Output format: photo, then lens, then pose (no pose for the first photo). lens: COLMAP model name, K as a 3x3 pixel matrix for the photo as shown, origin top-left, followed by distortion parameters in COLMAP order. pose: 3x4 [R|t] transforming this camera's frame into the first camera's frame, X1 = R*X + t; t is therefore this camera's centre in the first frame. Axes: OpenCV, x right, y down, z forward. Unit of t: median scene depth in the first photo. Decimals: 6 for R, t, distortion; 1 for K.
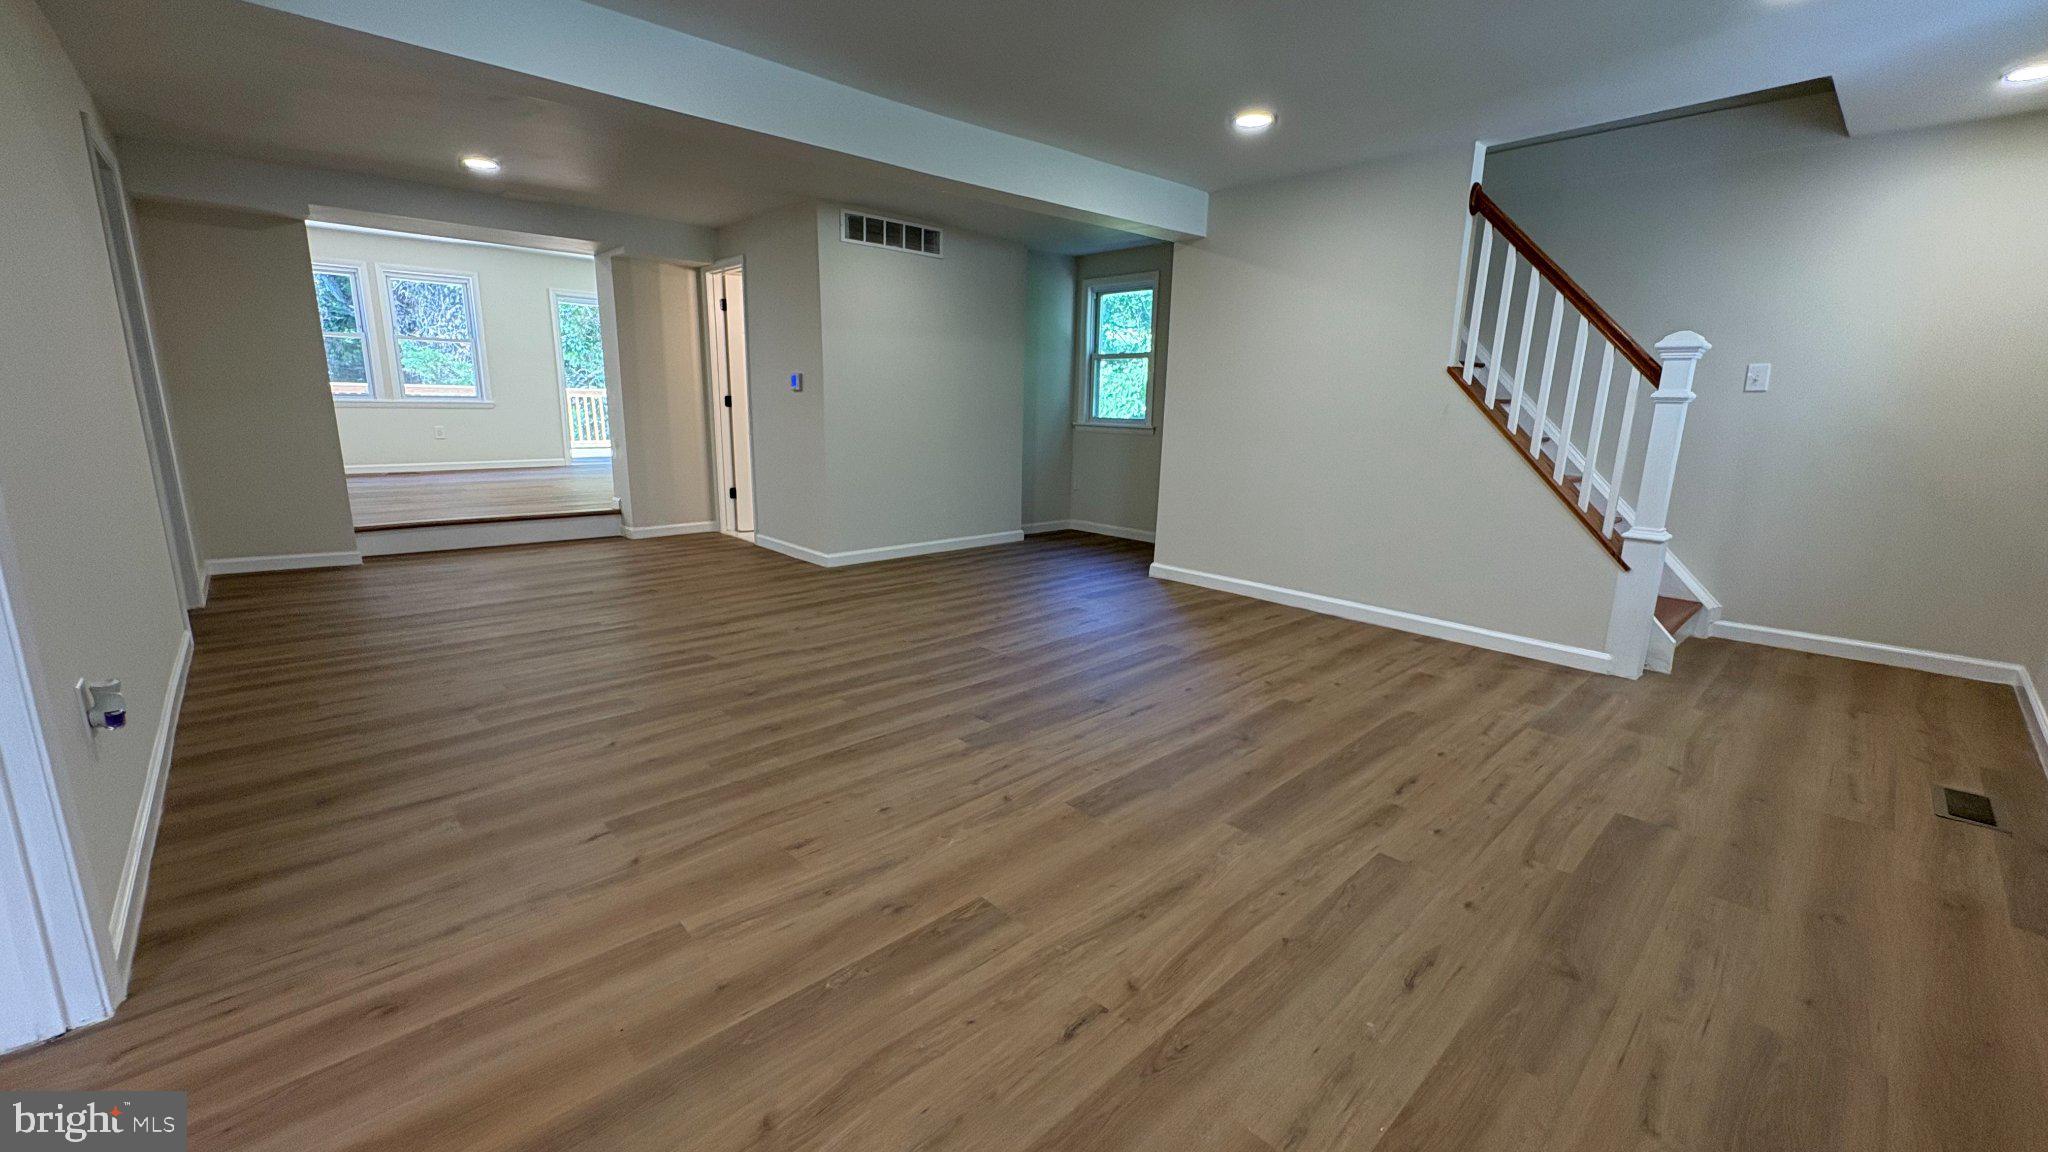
lens RADIAL K [[813.2, 0, 1024.0], [0, 813.2, 576.0], [0, 0, 1]] dist [0.000917, -0.000472]
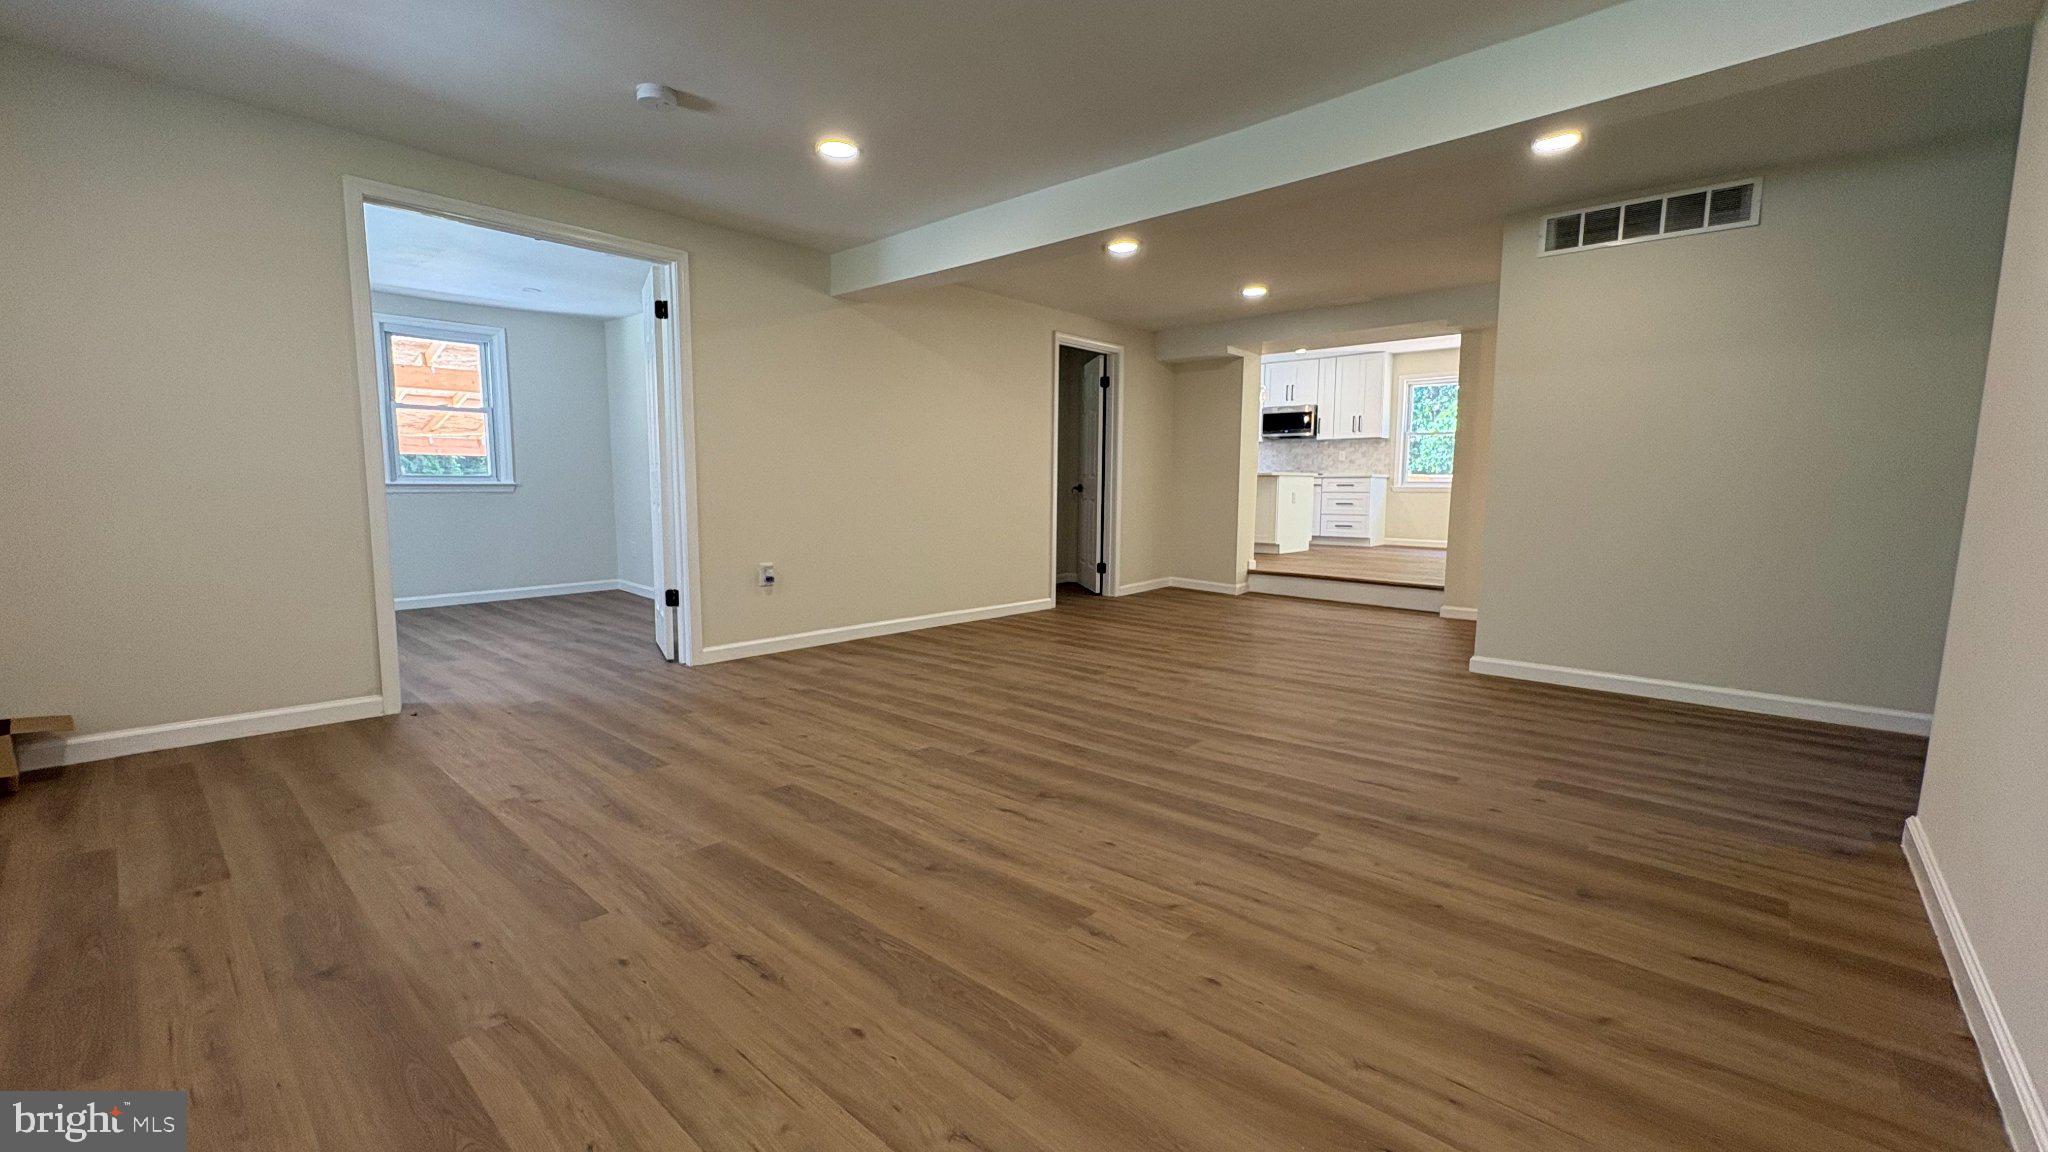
lens RADIAL K [[813.2, 0, 1024.0], [0, 813.2, 576.0], [0, 0, 1]] dist [0.000917, -0.000472]
pose [[0.087418, 0.091901, -0.991924, 0.955041], [-0.216166, 0.973759, 0.071167, -0.122956], [0.972435, 0.208199, 0.104990, 0.925204]]
